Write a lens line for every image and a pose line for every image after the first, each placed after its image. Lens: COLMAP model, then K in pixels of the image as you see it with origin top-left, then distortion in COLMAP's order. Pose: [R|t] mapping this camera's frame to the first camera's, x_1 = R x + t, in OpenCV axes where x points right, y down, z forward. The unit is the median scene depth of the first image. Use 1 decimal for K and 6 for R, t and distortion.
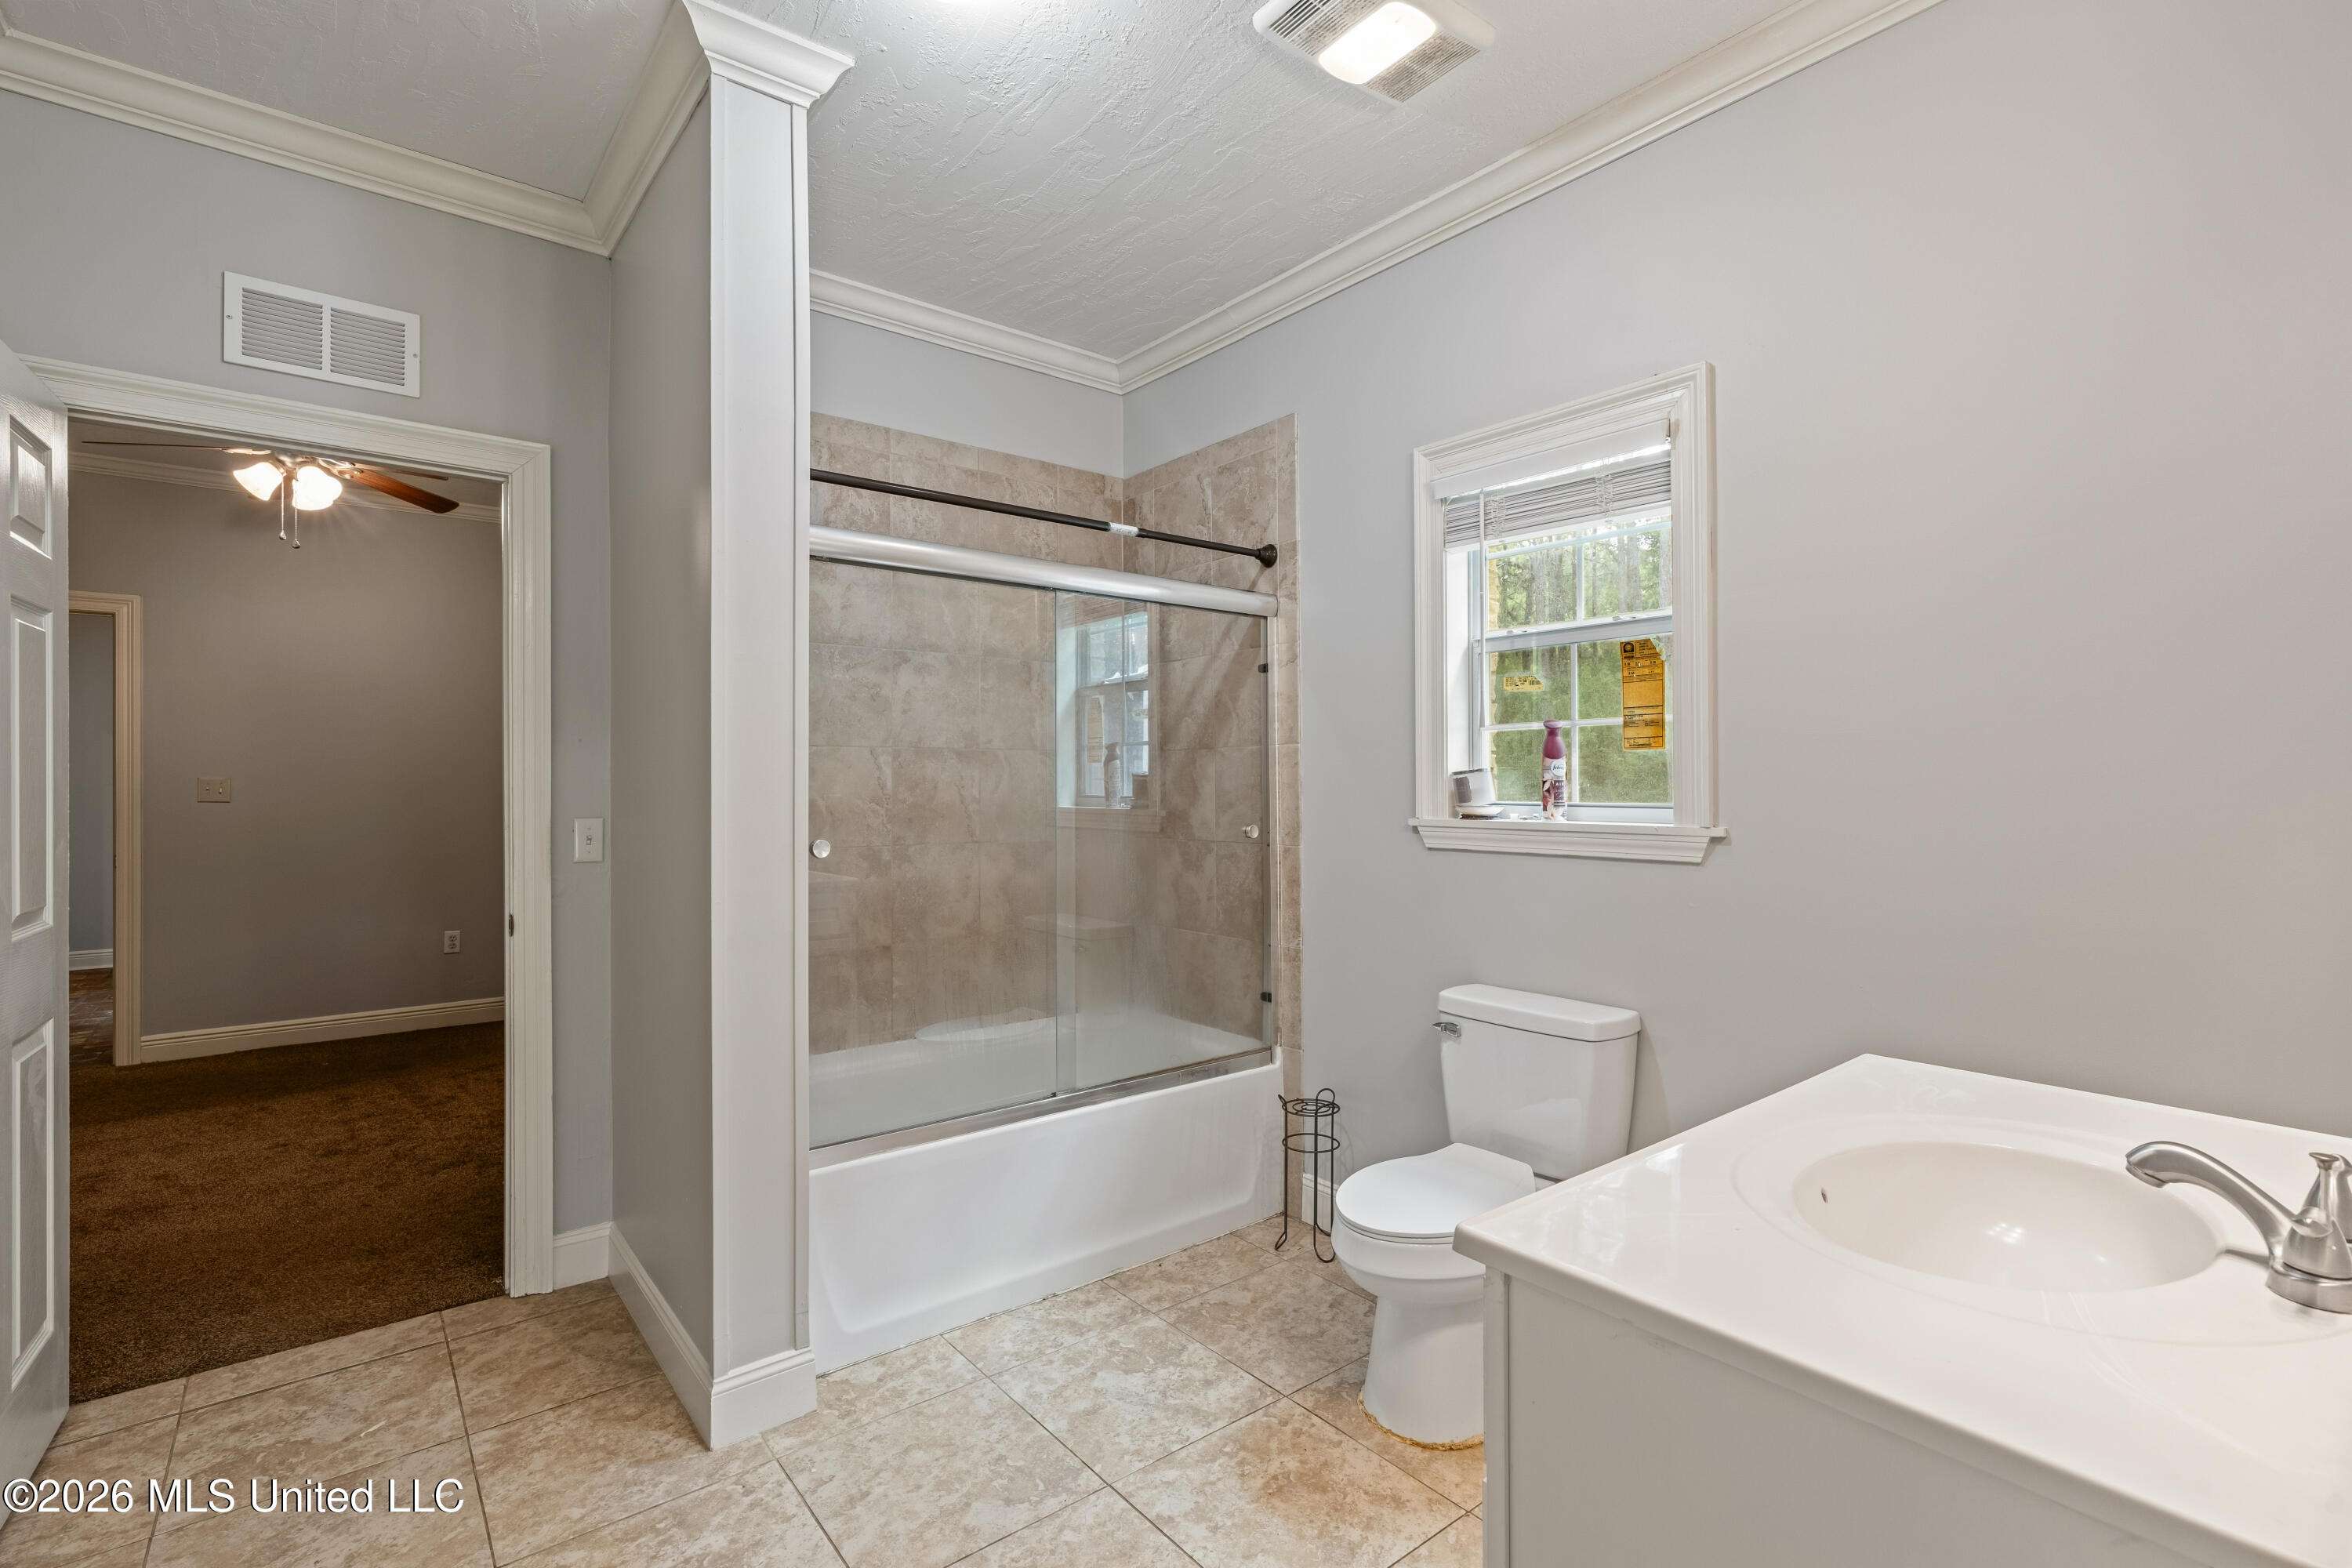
lens RADIAL K [[1061.5, 0, 1176.0], [0, 1061.5, 784.0], [0, 0, 1]] dist [-0.000041, -0.000050]
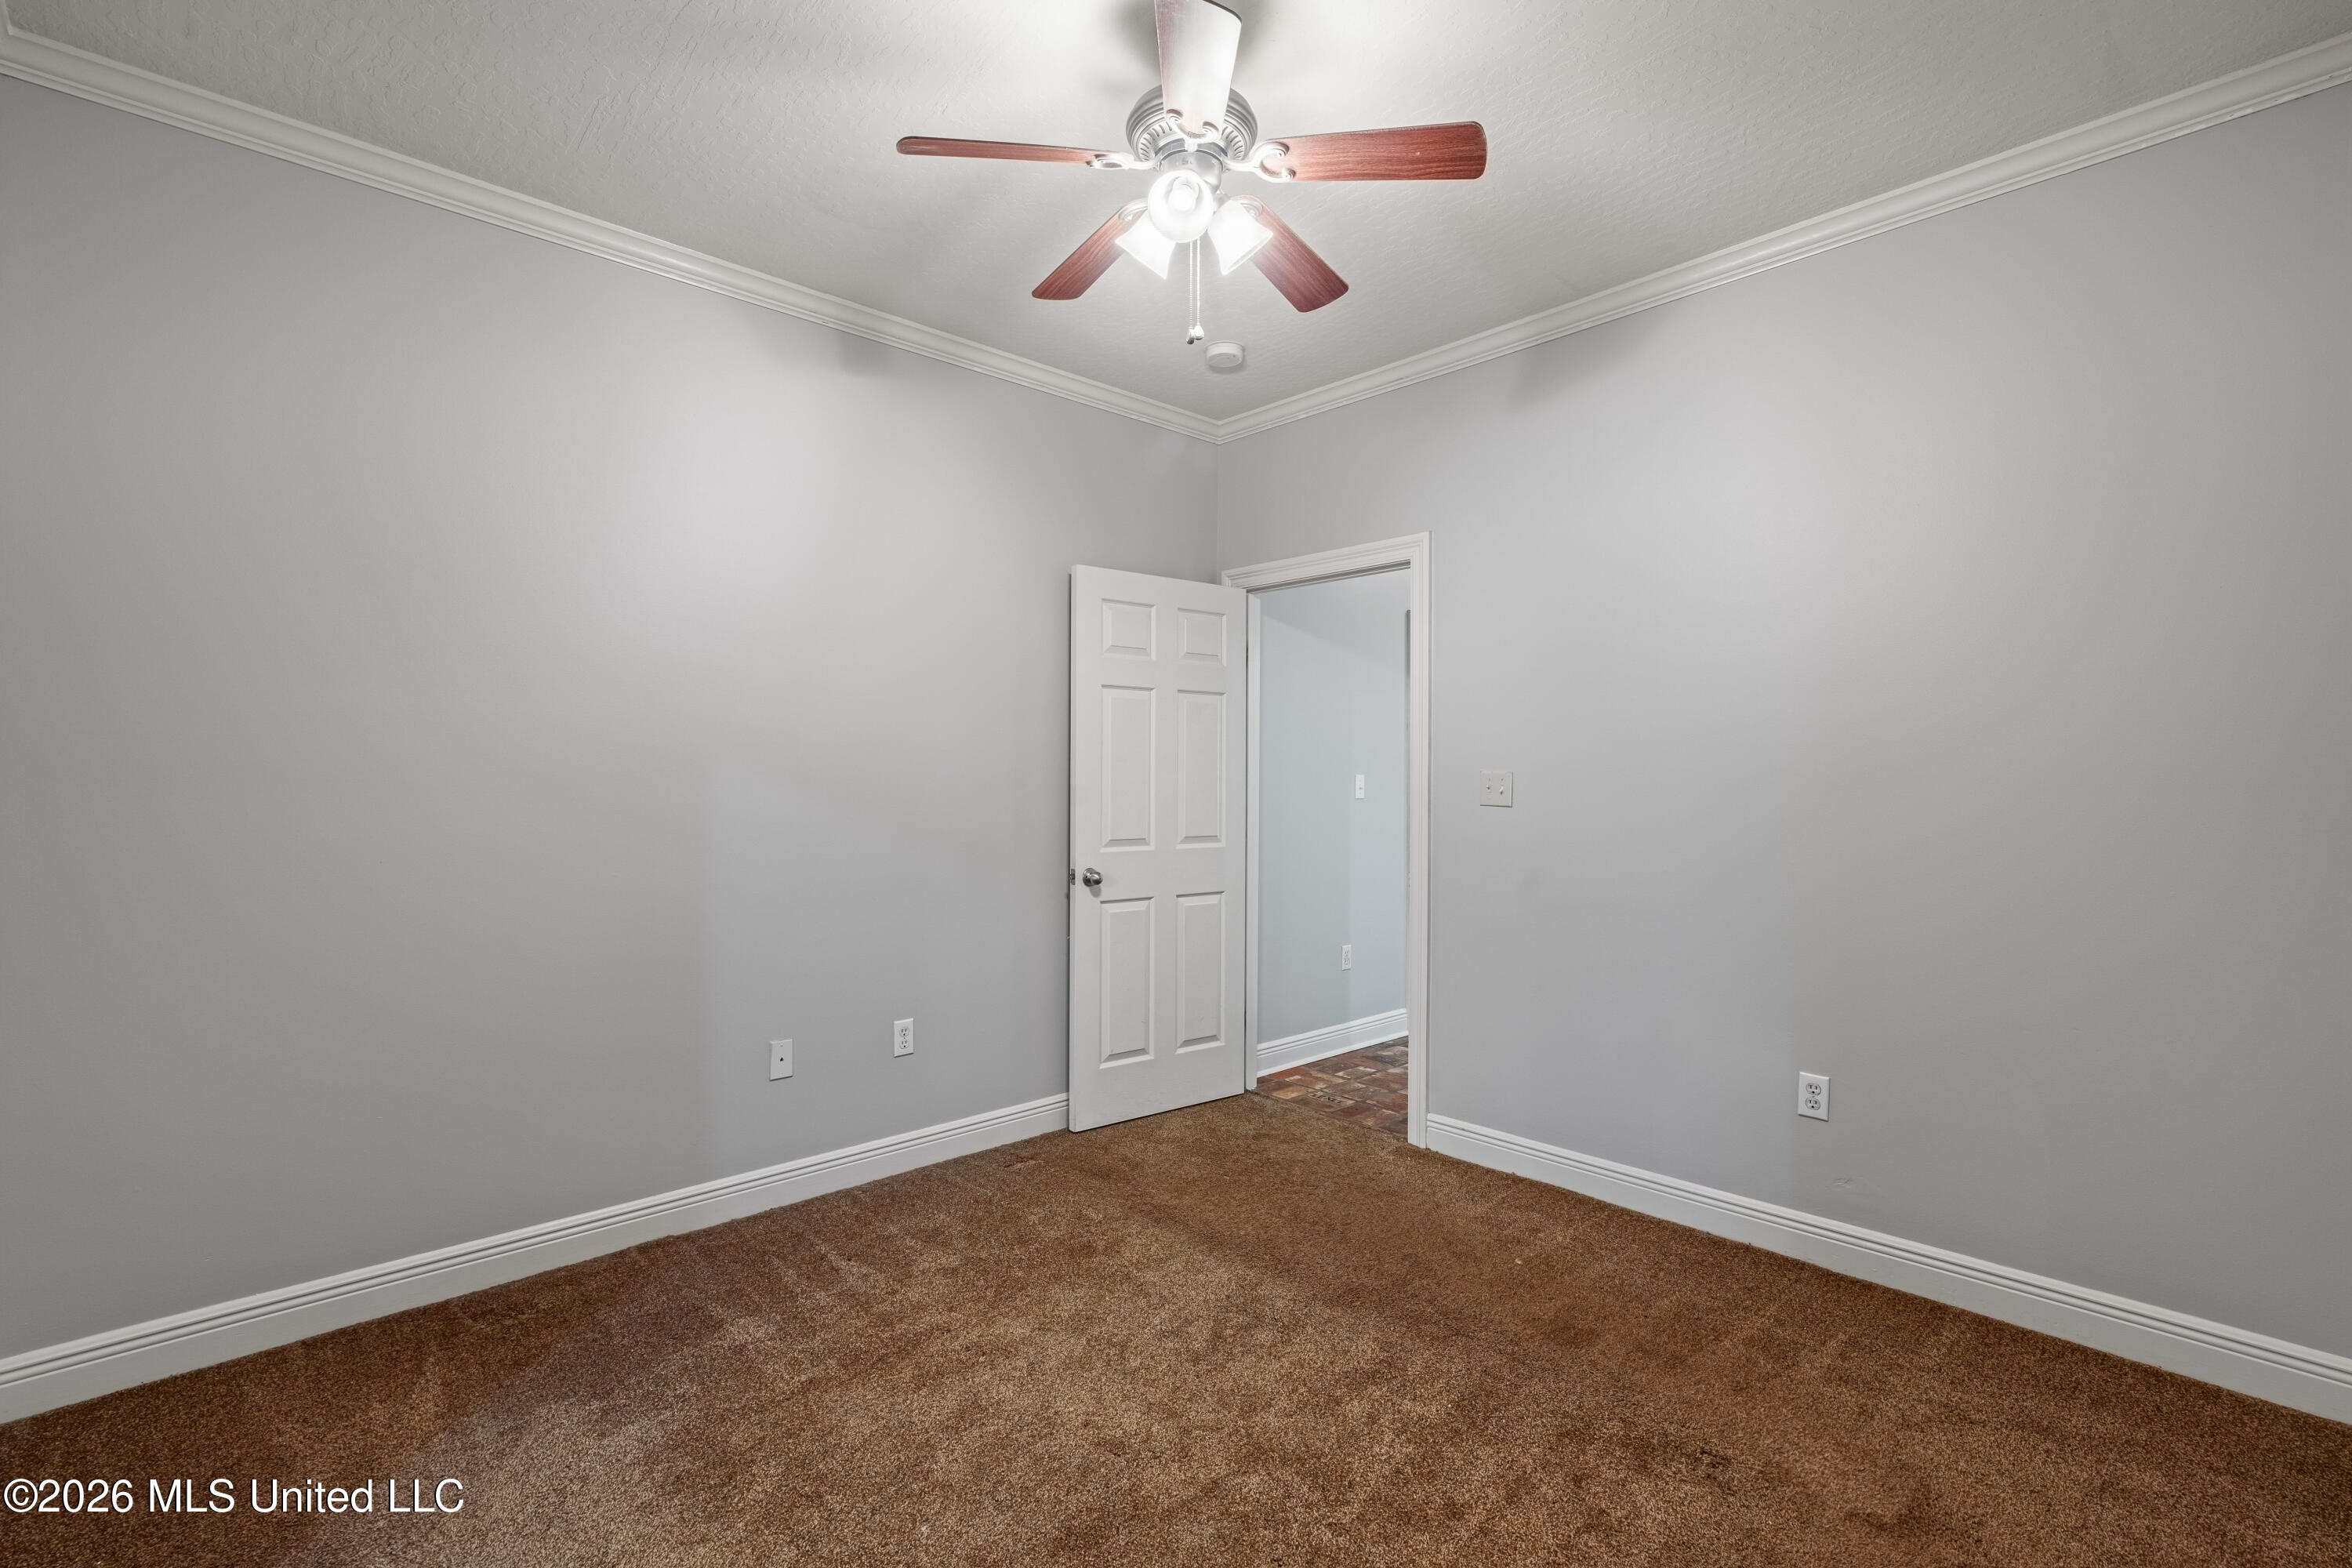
lens RADIAL K [[1061.5, 0, 1176.0], [0, 1061.5, 784.0], [0, 0, 1]] dist [-0.000041, -0.000050]
pose [[0.075636, 0.003550, -0.997129, -0.140639], [-0.002801, 0.999990, 0.003348, 0.000034], [0.997132, 0.002539, 0.075645, 0.457140]]
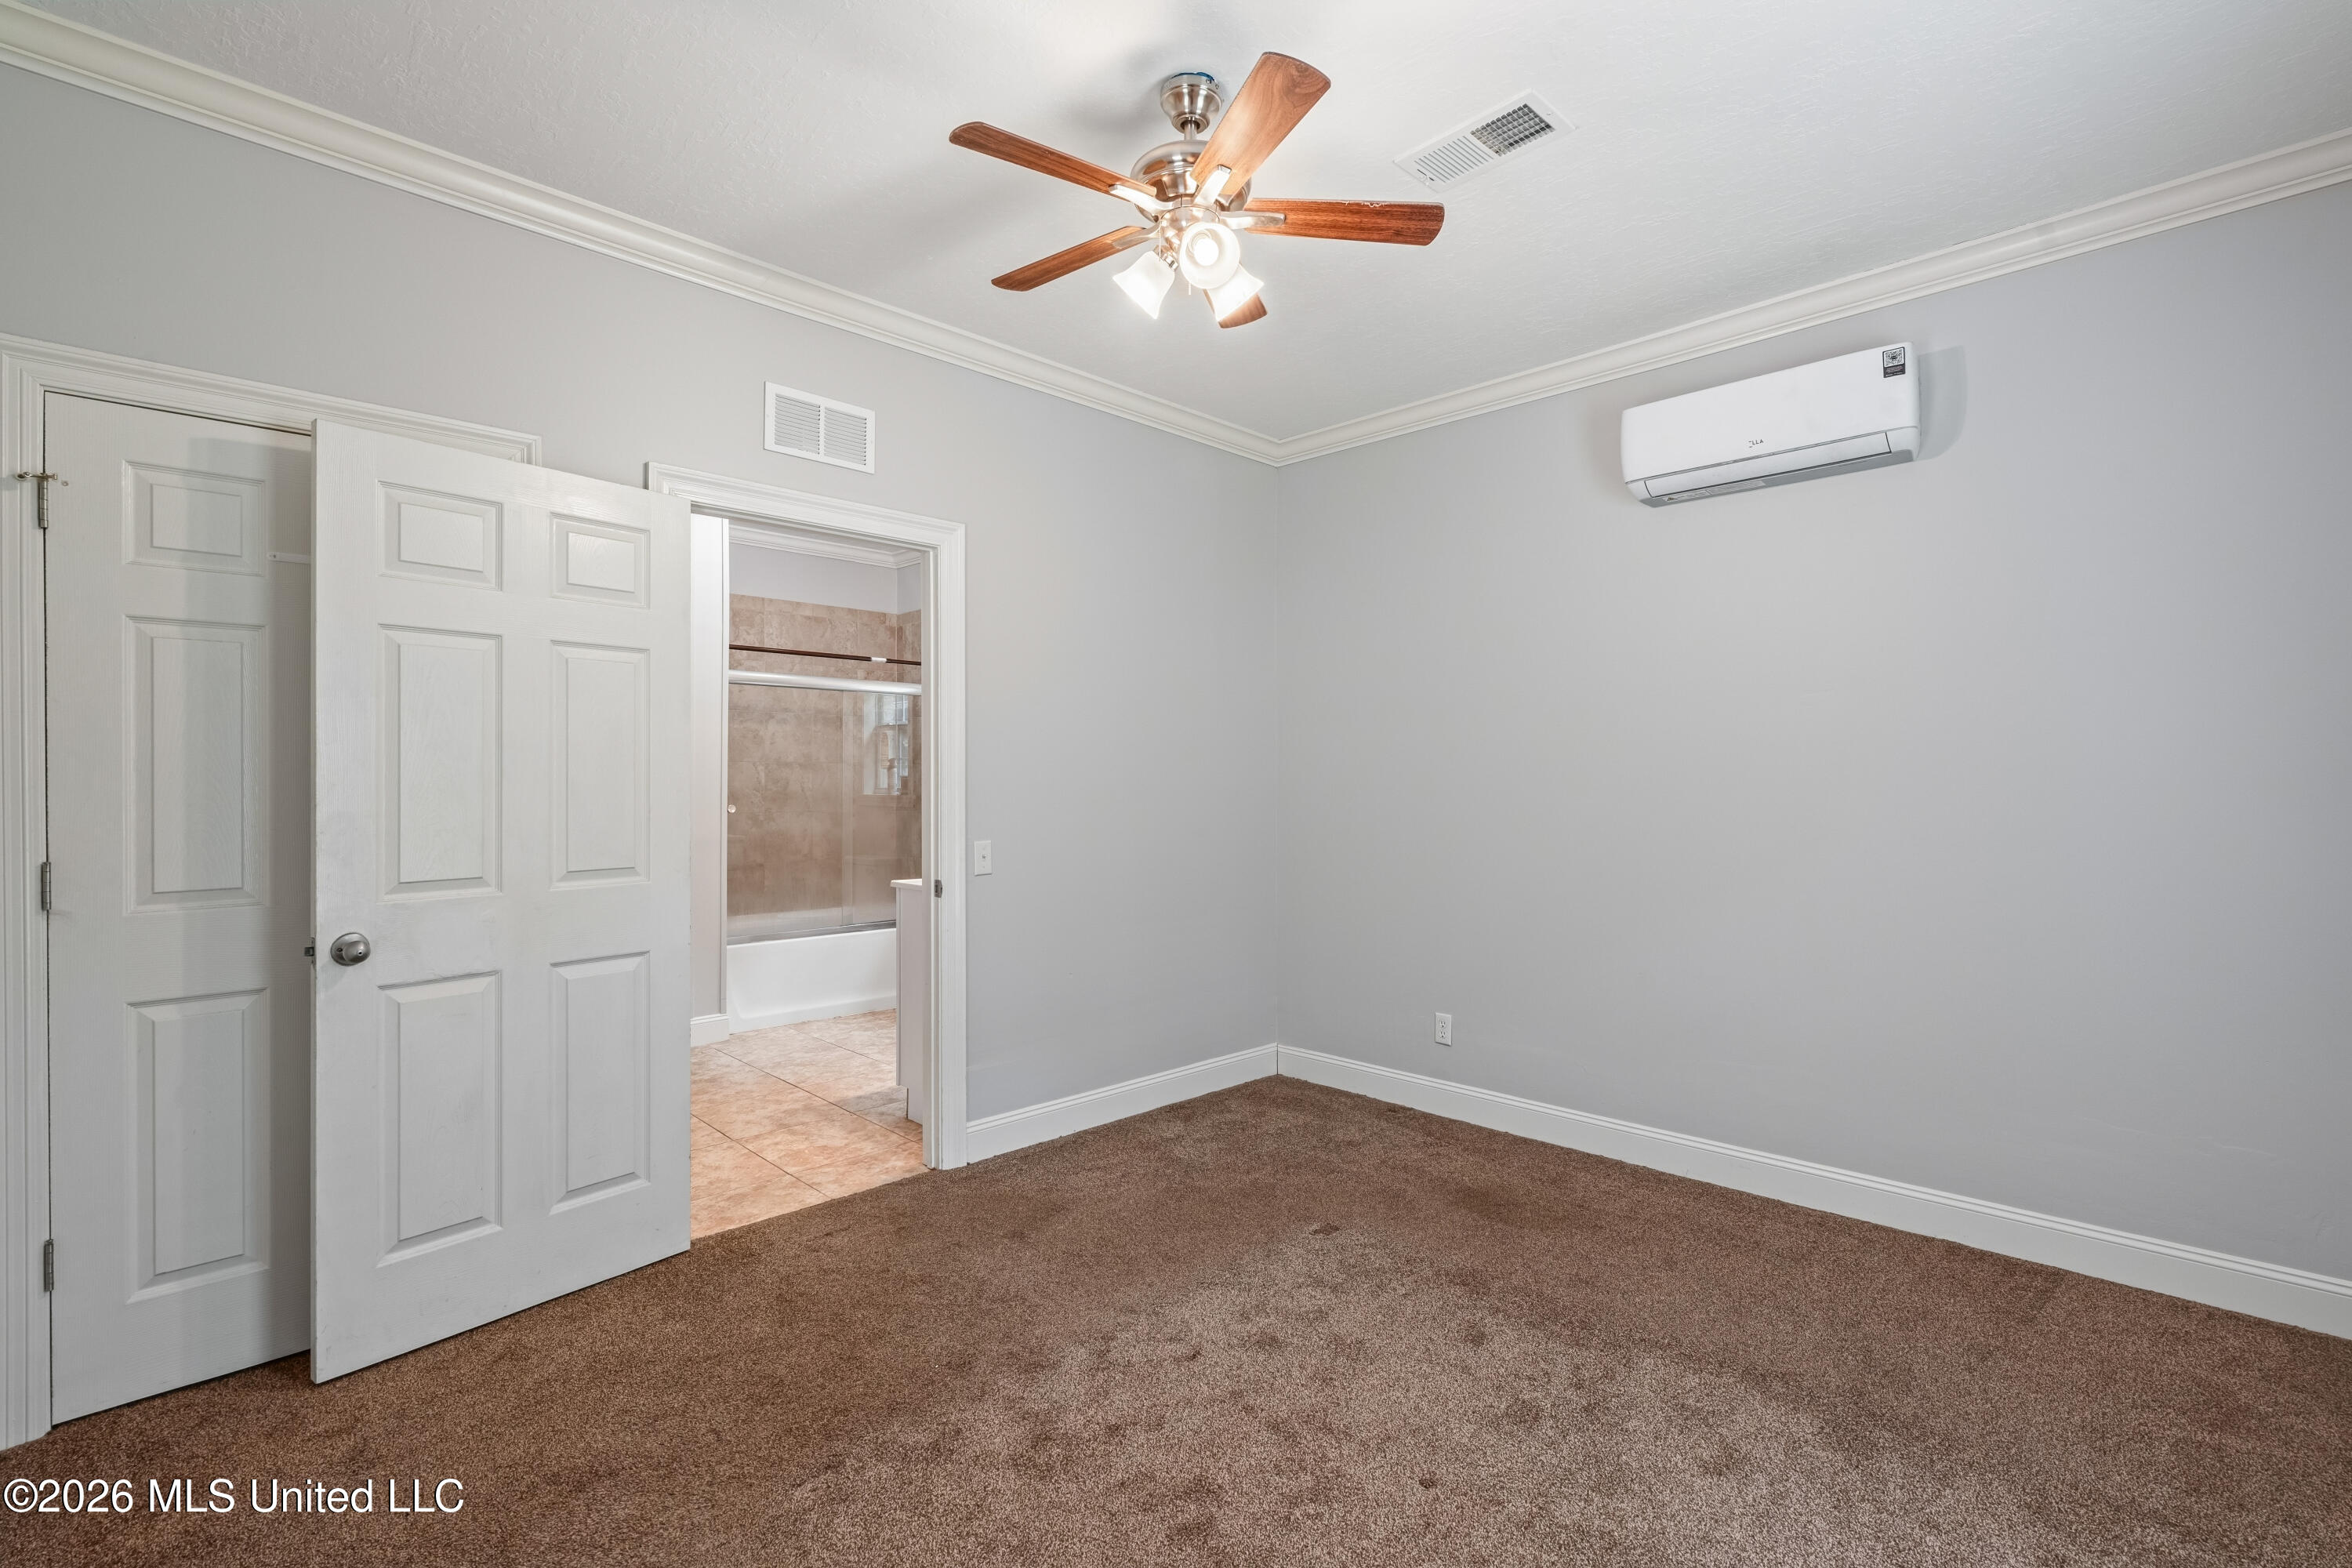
lens RADIAL K [[1061.5, 0, 1176.0], [0, 1061.5, 784.0], [0, 0, 1]] dist [-0.000041, -0.000050]
pose [[0.994259, 0.005921, 0.106835, 0.269988], [-0.005904, 0.999982, -0.000470, 0.002448], [-0.106836, -0.000164, 0.994277, -0.999427]]
